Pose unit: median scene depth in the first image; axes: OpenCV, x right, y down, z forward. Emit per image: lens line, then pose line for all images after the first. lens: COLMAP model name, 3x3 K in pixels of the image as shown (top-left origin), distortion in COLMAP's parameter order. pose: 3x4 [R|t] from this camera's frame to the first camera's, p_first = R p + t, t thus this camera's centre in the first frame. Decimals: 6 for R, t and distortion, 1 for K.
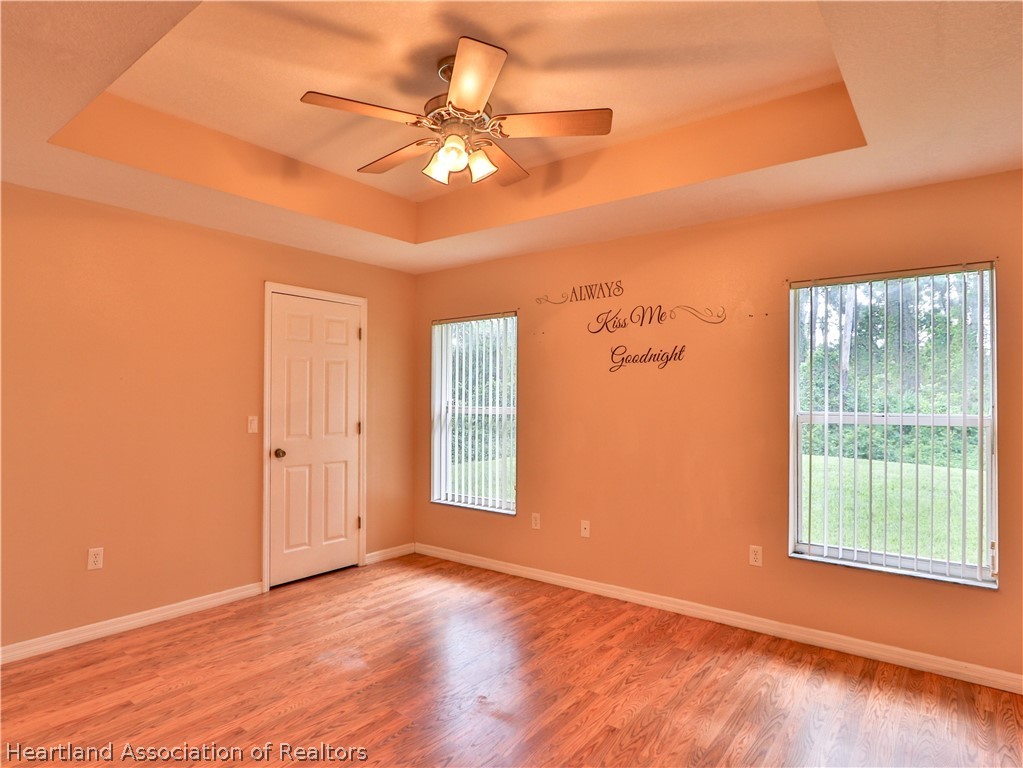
lens RADIAL K [[596.1, 0, 484.2], [0, 596.1, 395.9], [0, 0, 1]] dist [-0.023462, 0.007219]
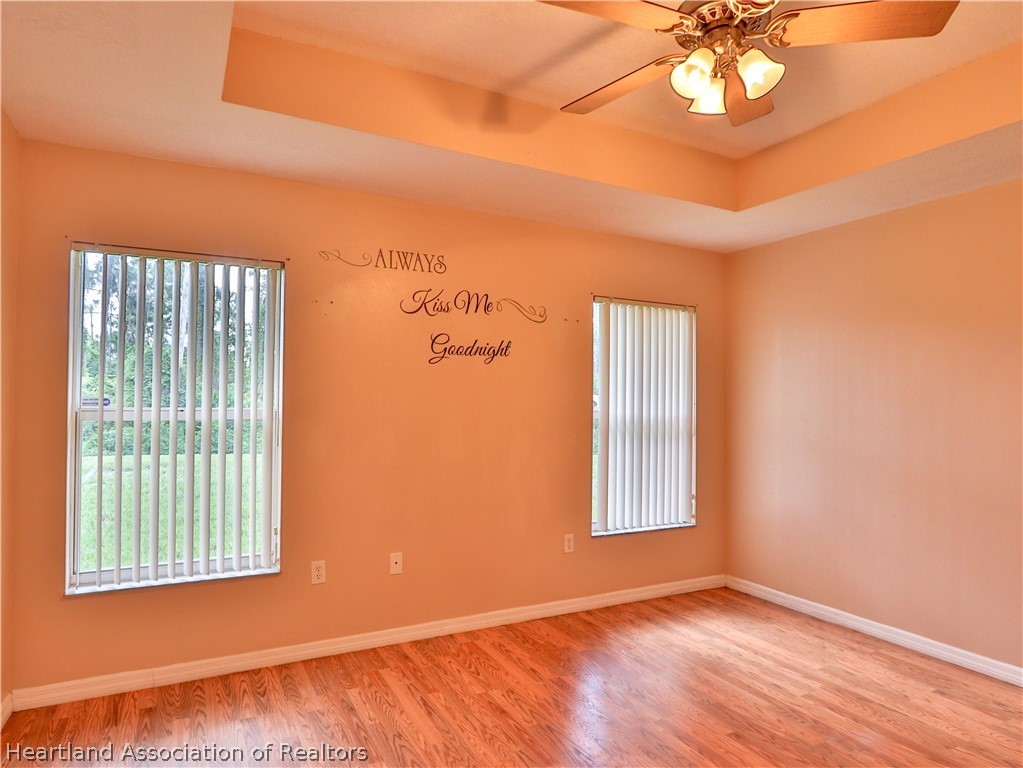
lens RADIAL K [[596.1, 0, 515.3], [0, 596.1, 393.7], [0, 0, 1]] dist [-0.023462, 0.007219]
pose [[0.405339, 0.010278, 0.914108, -0.504607], [-0.011317, 0.999917, -0.006225, 0.005213], [-0.914096, -0.007822, 0.405422, 0.572932]]
